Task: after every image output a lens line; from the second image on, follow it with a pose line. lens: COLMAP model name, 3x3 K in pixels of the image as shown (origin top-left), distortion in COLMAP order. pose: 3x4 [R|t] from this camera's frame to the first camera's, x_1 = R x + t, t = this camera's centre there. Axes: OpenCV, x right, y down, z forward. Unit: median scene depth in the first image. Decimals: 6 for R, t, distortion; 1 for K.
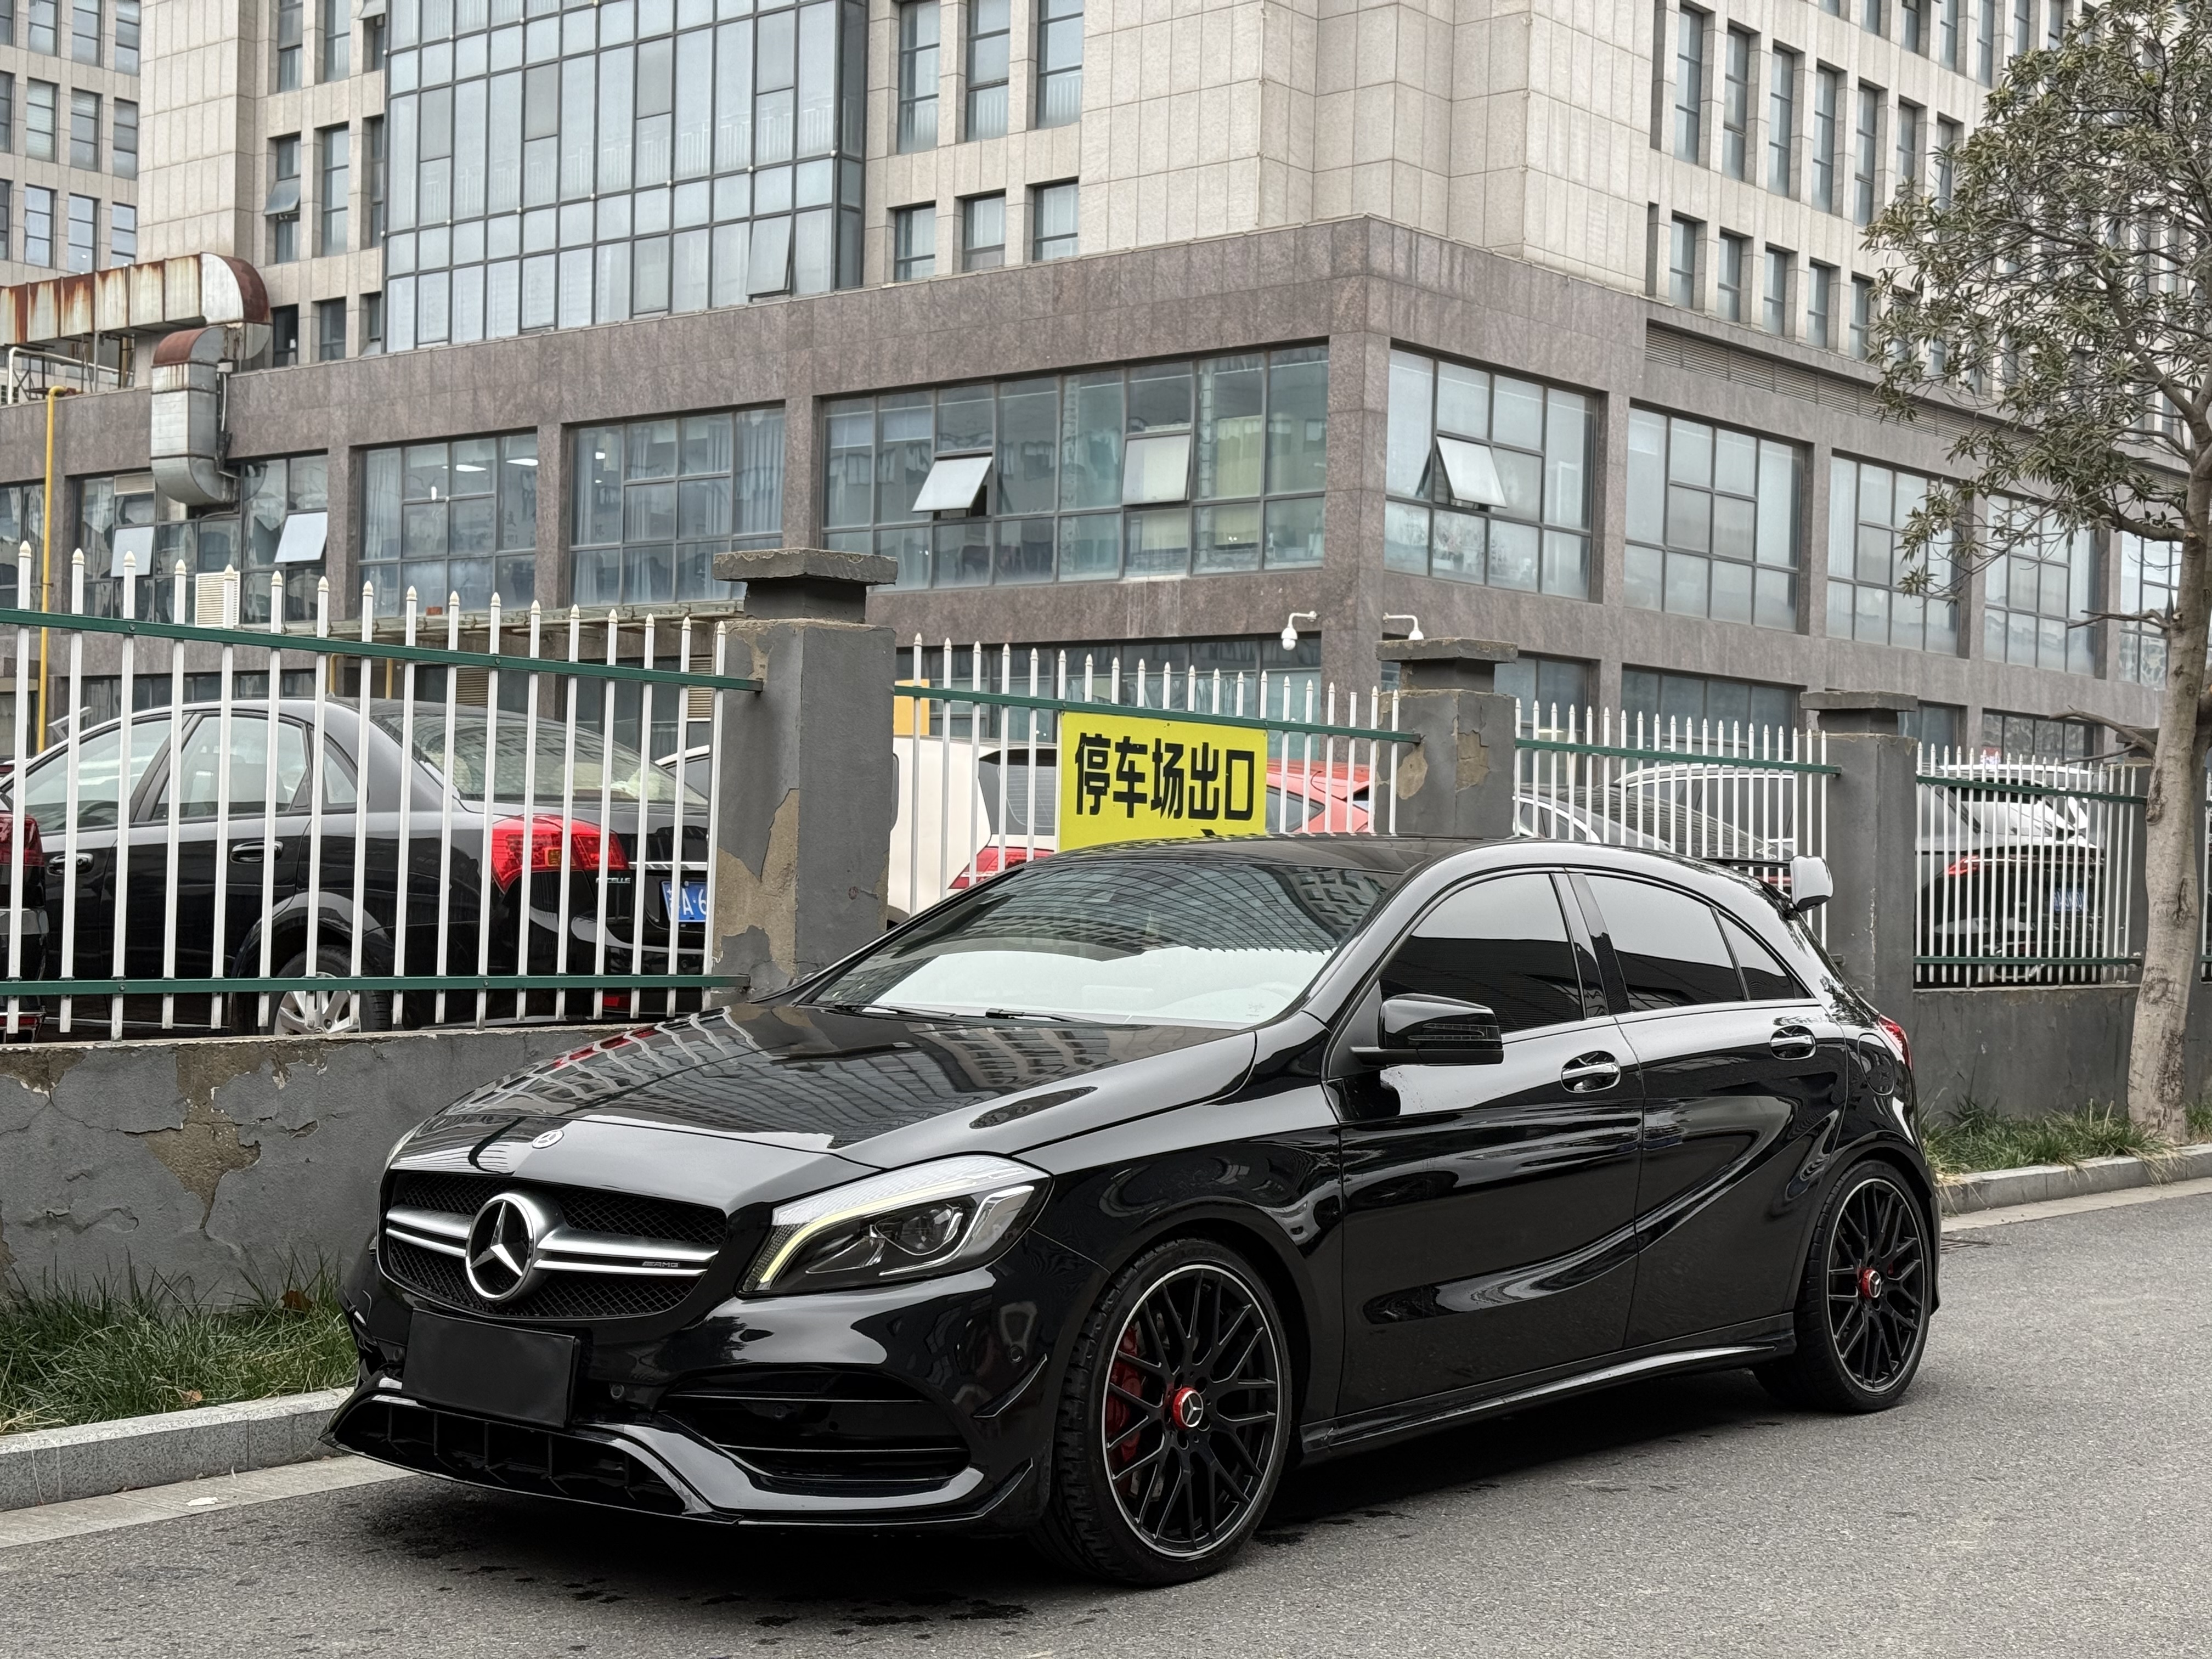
lens RADIAL K [[3101.0, 0, 997.1], [0, 3101.0, 830.4], [0, 0, 1]] dist [0.022029, 0.017656]
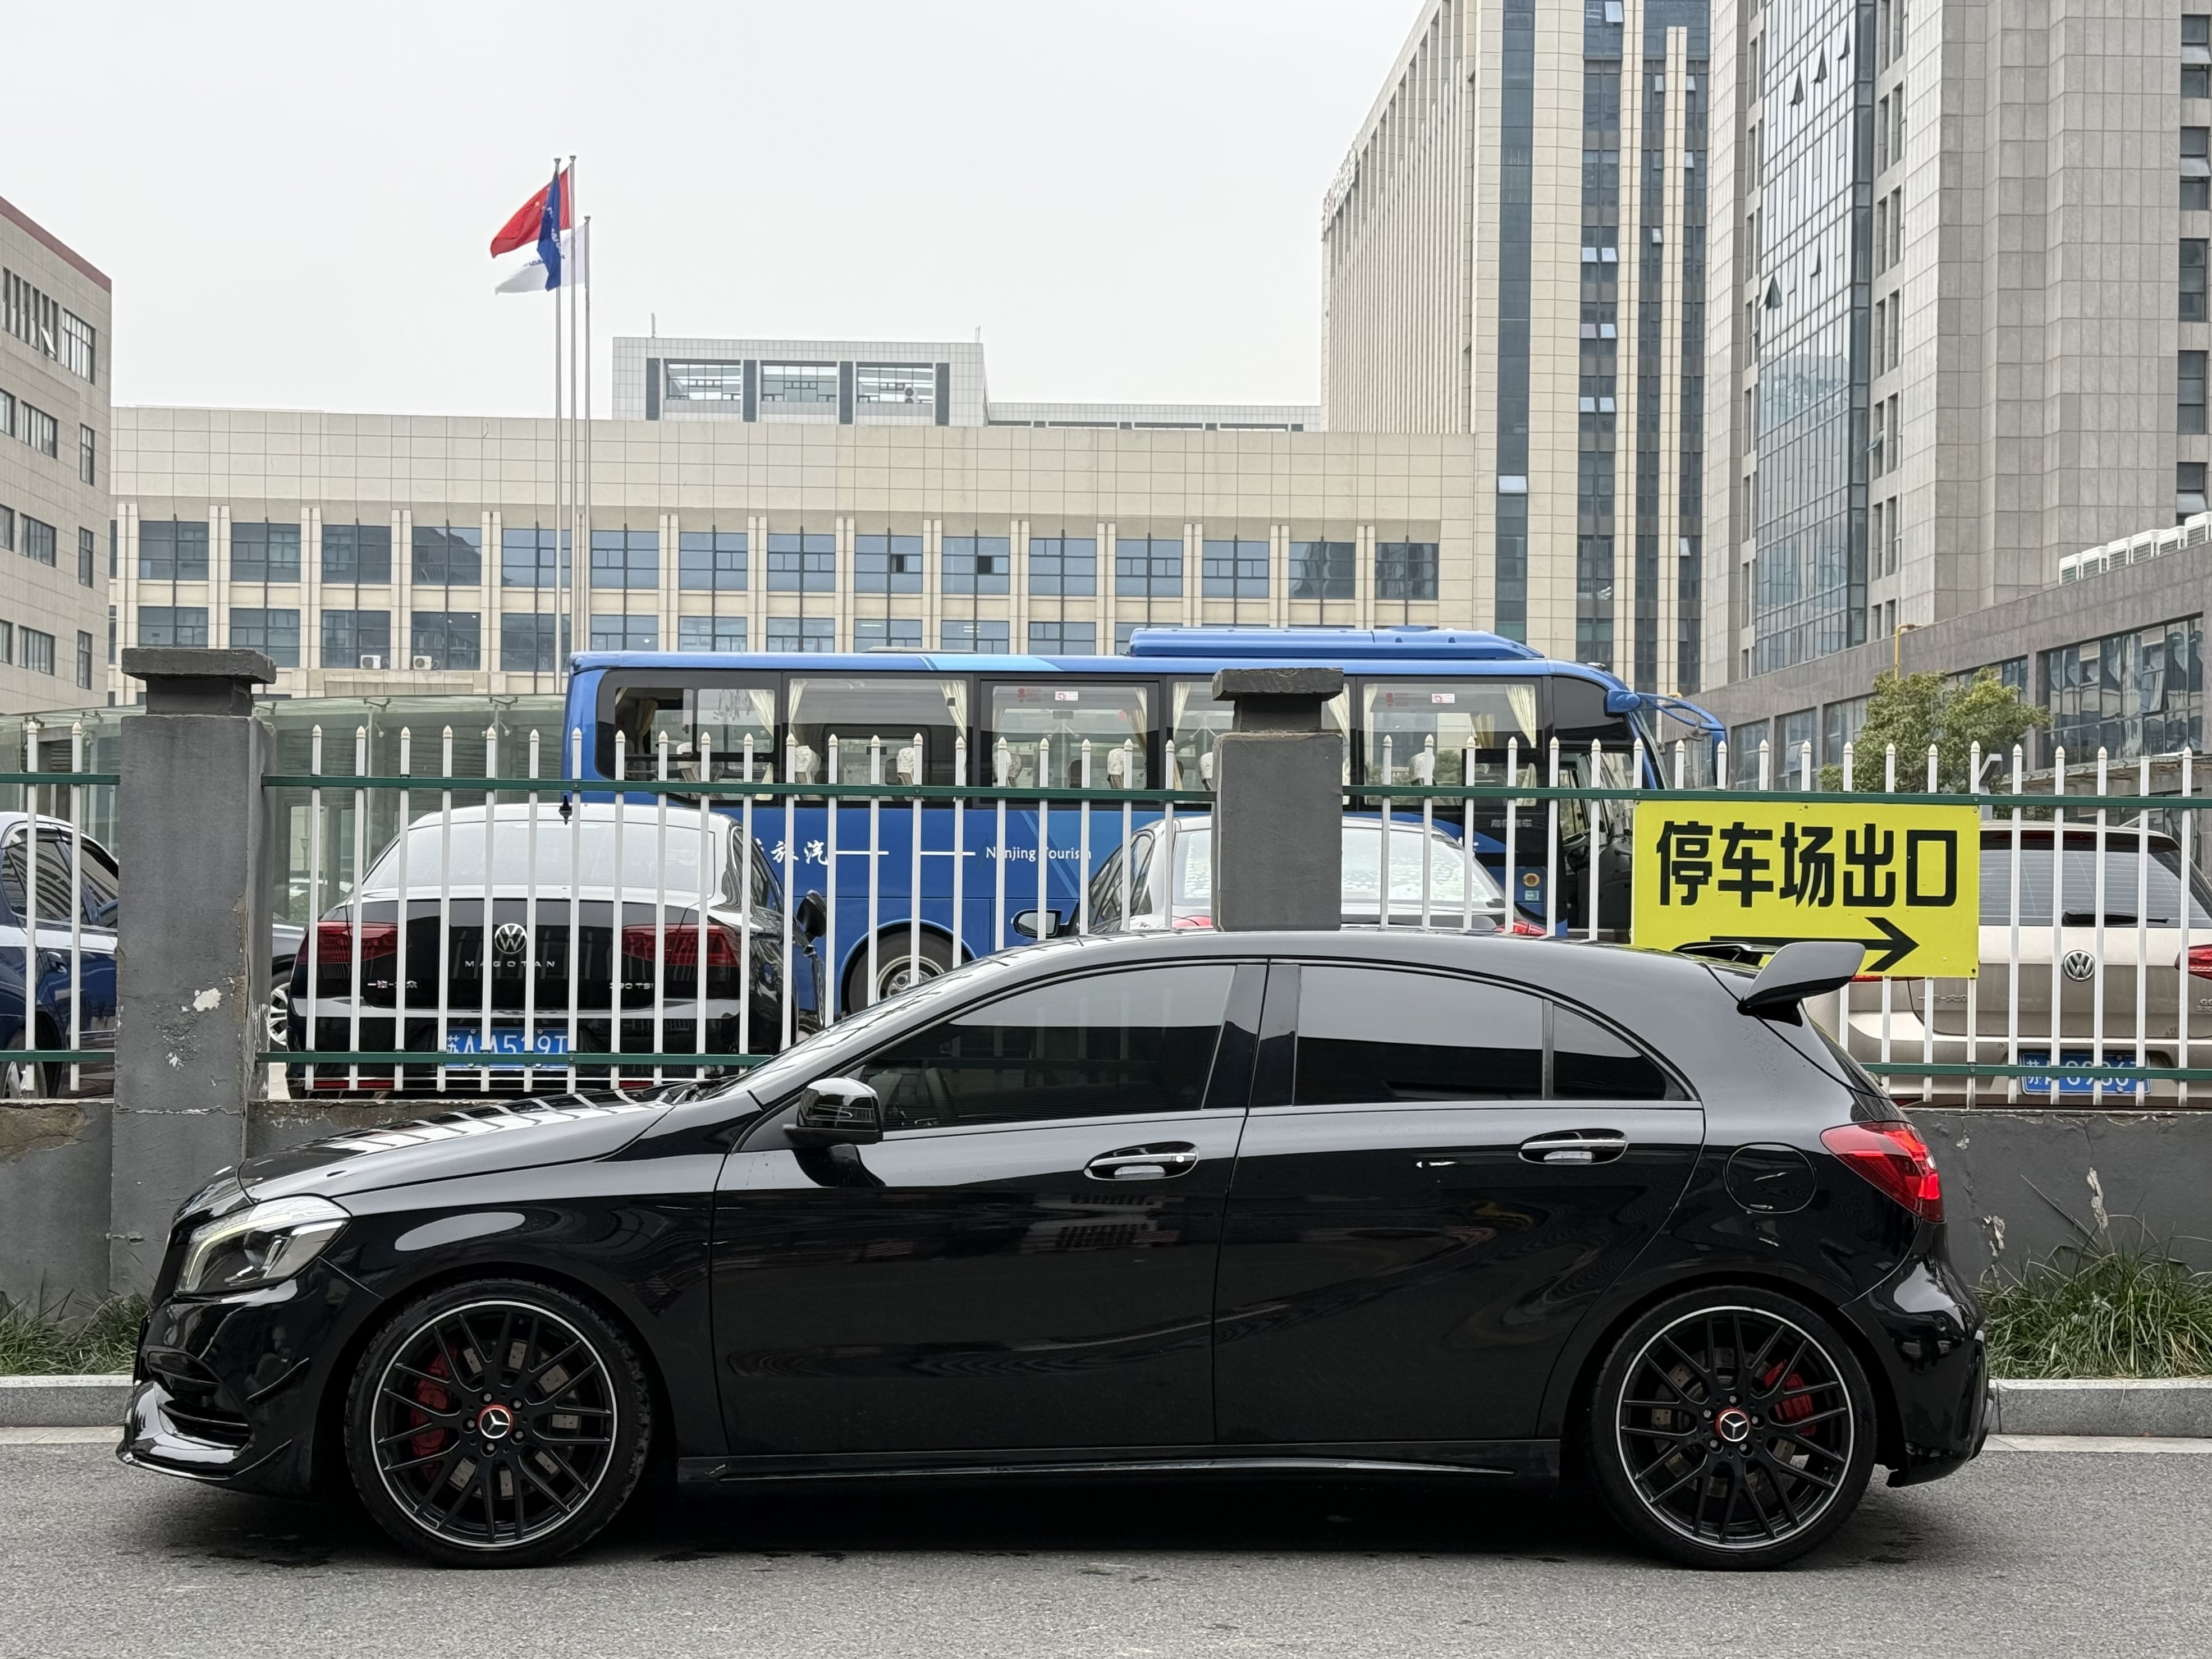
lens RADIAL K [[3162.3, 0, 1105.4], [0, 3162.3, 917.8], [0, 0, 1]] dist [0.124031, -0.097443]
pose [[0.705666, -0.018195, -0.708311, 0.595646], [0.015740, 0.999826, -0.010002, 0.005850], [0.708369, -0.004090, 0.705830, 0.170907]]
